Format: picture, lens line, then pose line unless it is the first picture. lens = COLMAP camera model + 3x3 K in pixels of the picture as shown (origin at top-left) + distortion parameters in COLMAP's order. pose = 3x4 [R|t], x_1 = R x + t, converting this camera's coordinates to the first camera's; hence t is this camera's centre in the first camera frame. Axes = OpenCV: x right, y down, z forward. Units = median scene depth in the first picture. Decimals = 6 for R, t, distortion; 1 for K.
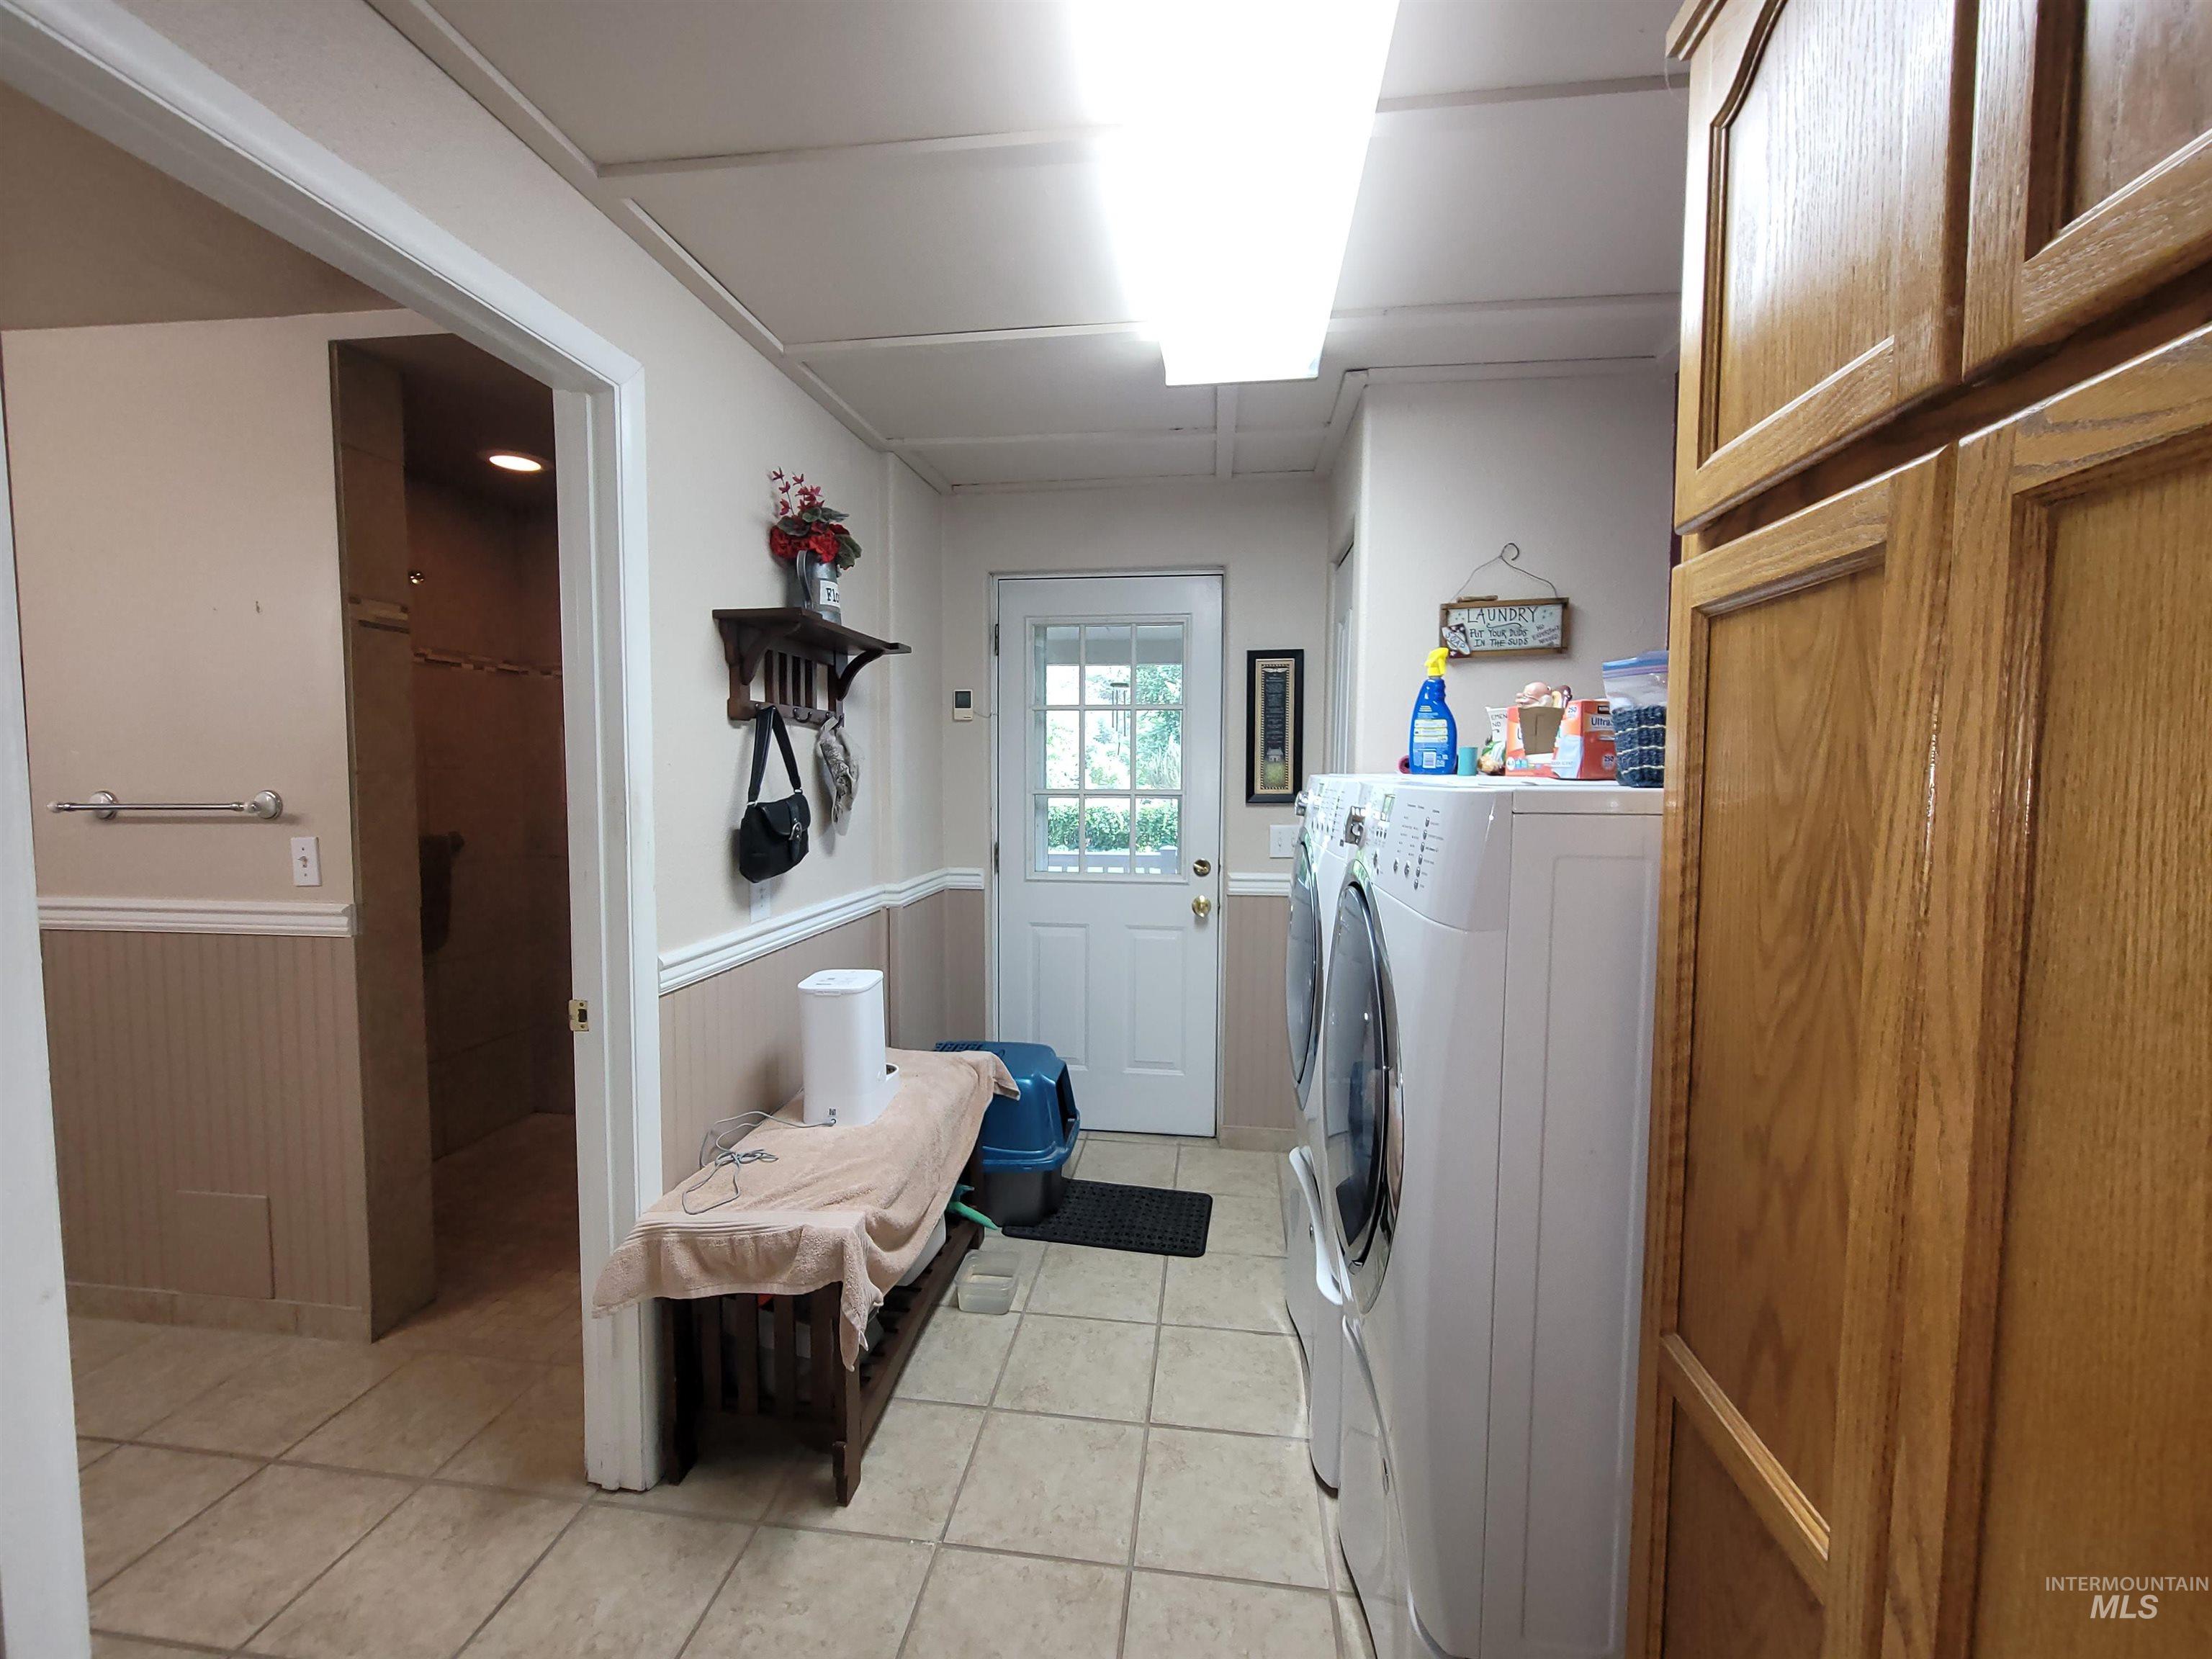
lens RADIAL K [[910.4, 0, 1105.4], [0, 910.4, 828.6], [0, 0, 1]] dist [0.000930, -0.002157]
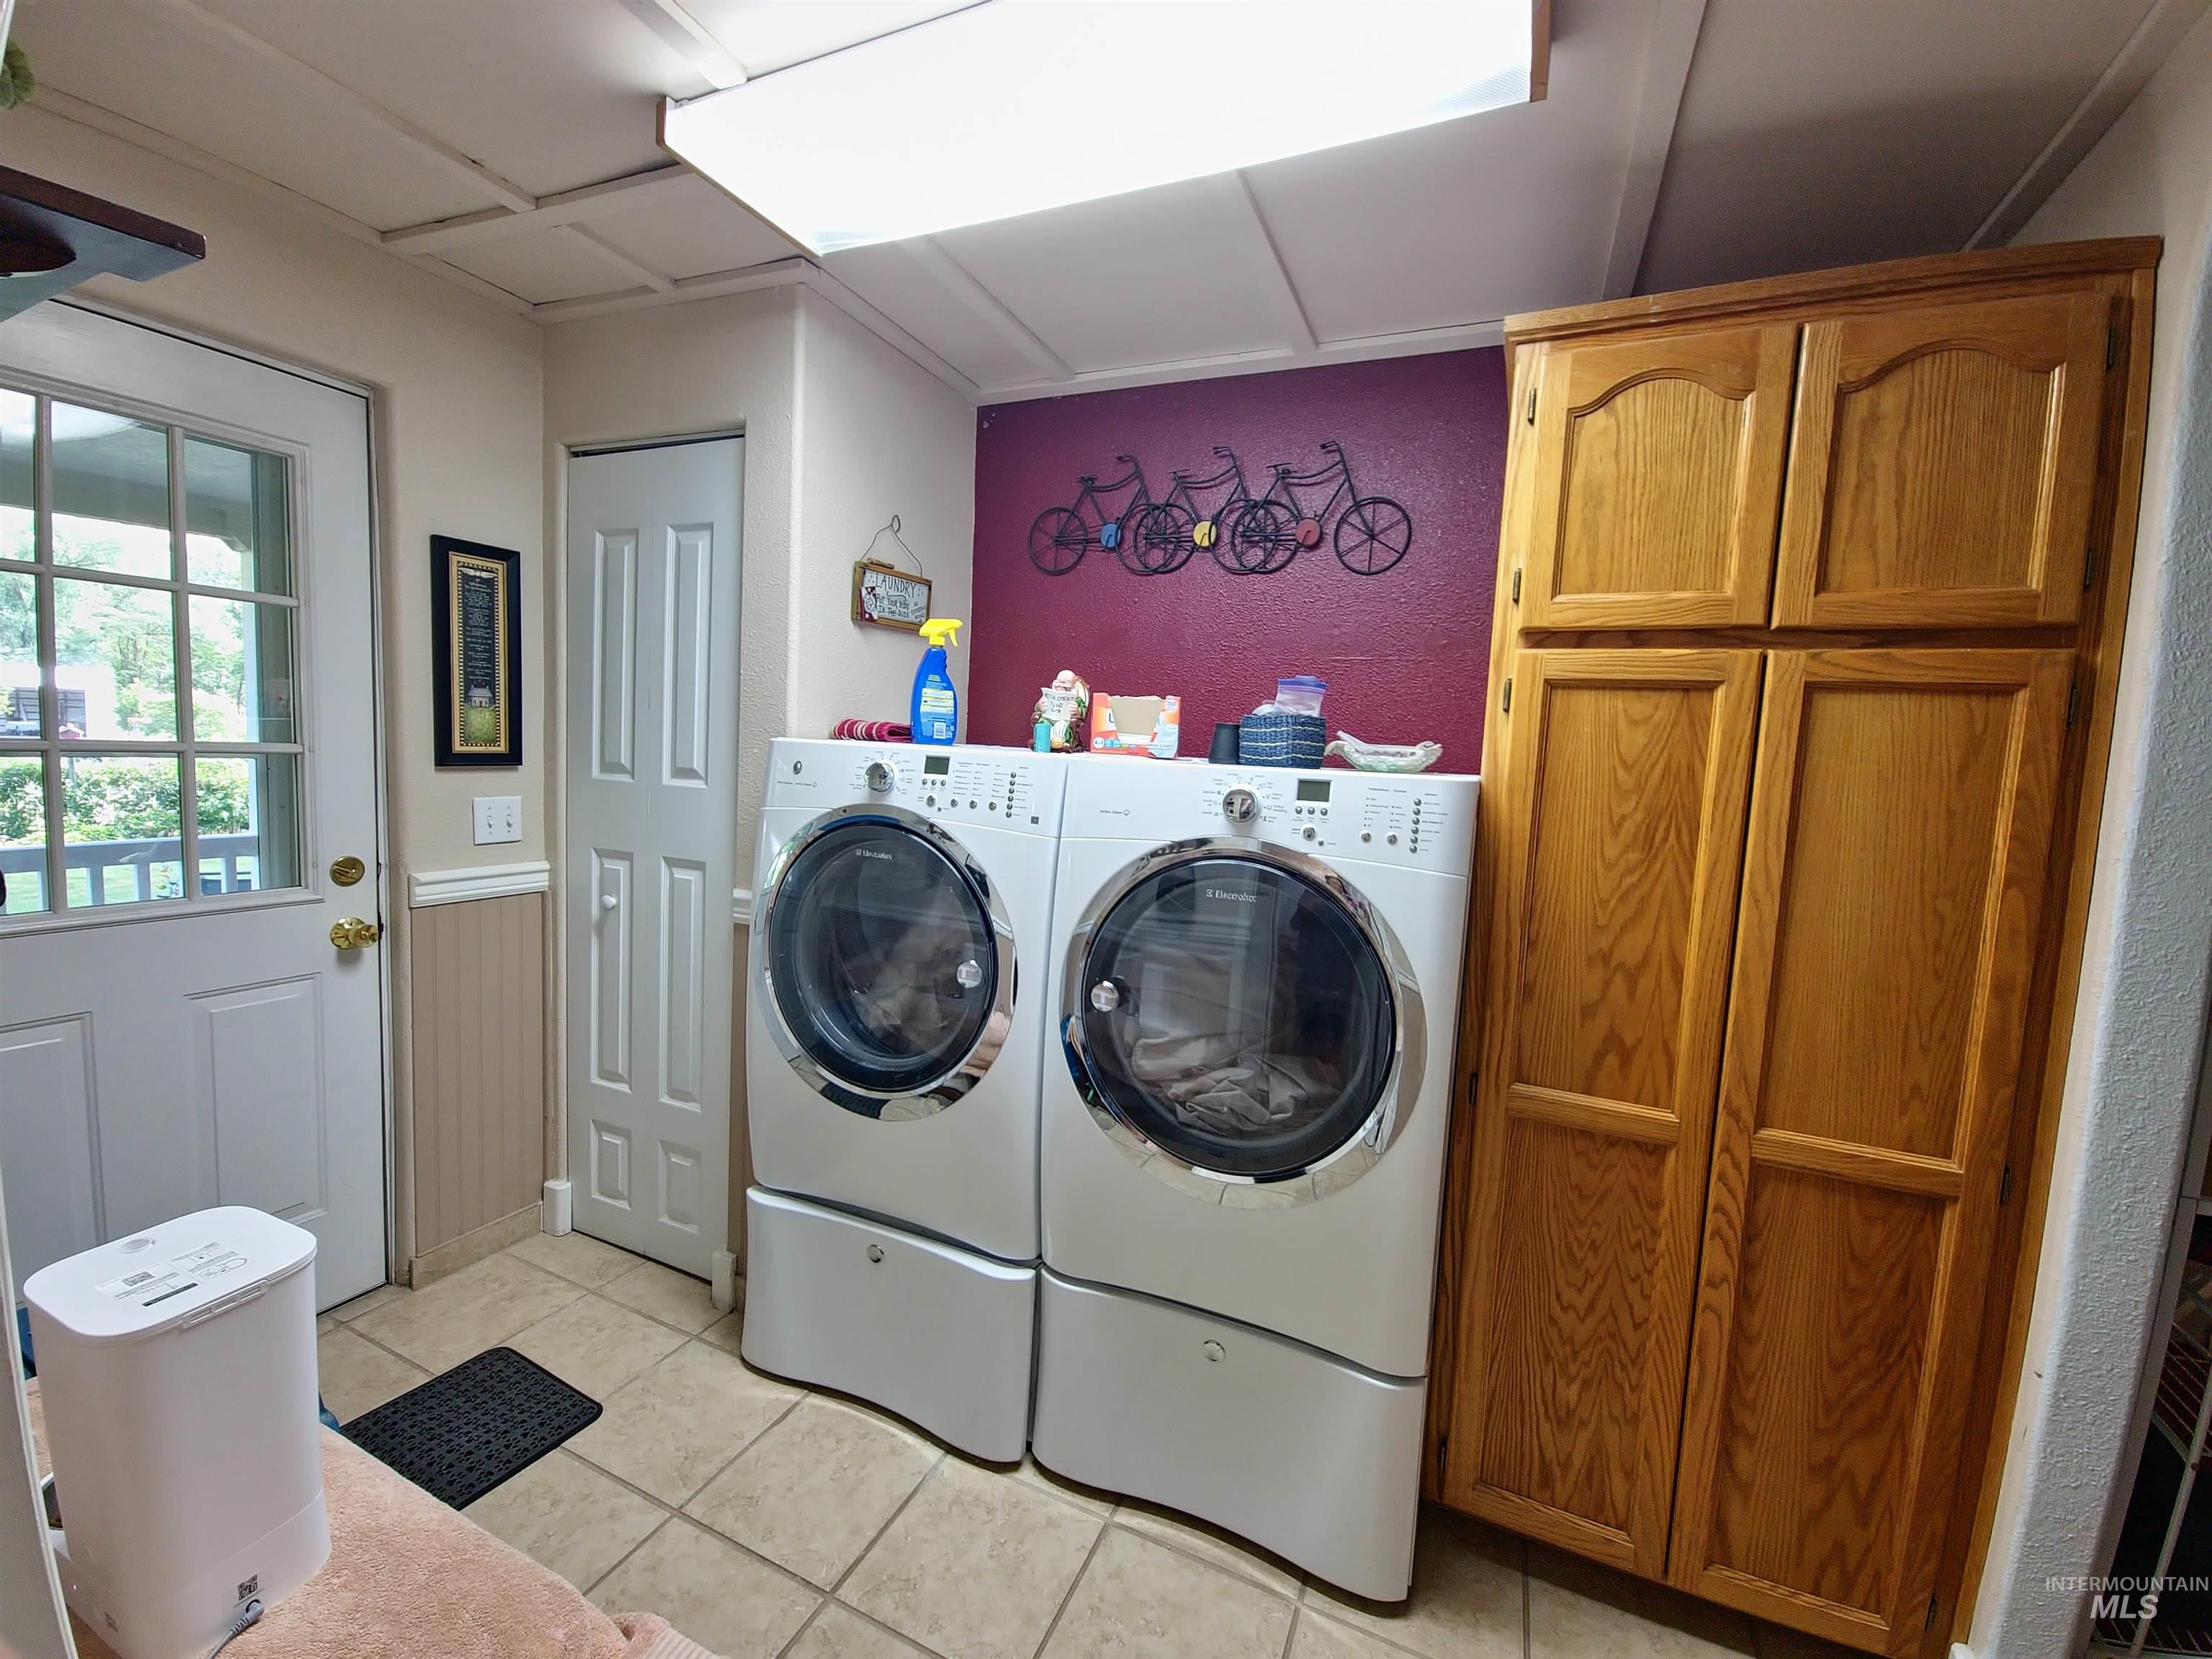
lens RADIAL K [[910.4, 0, 1103.9], [0, 910.4, 824.5], [0, 0, 1]] dist [0.000930, -0.002157]
pose [[0.282892, -0.070286, 0.956573, -0.494817], [0.014933, 0.997513, 0.068878, -0.034433], [-0.959035, -0.005201, 0.283238, 0.489185]]
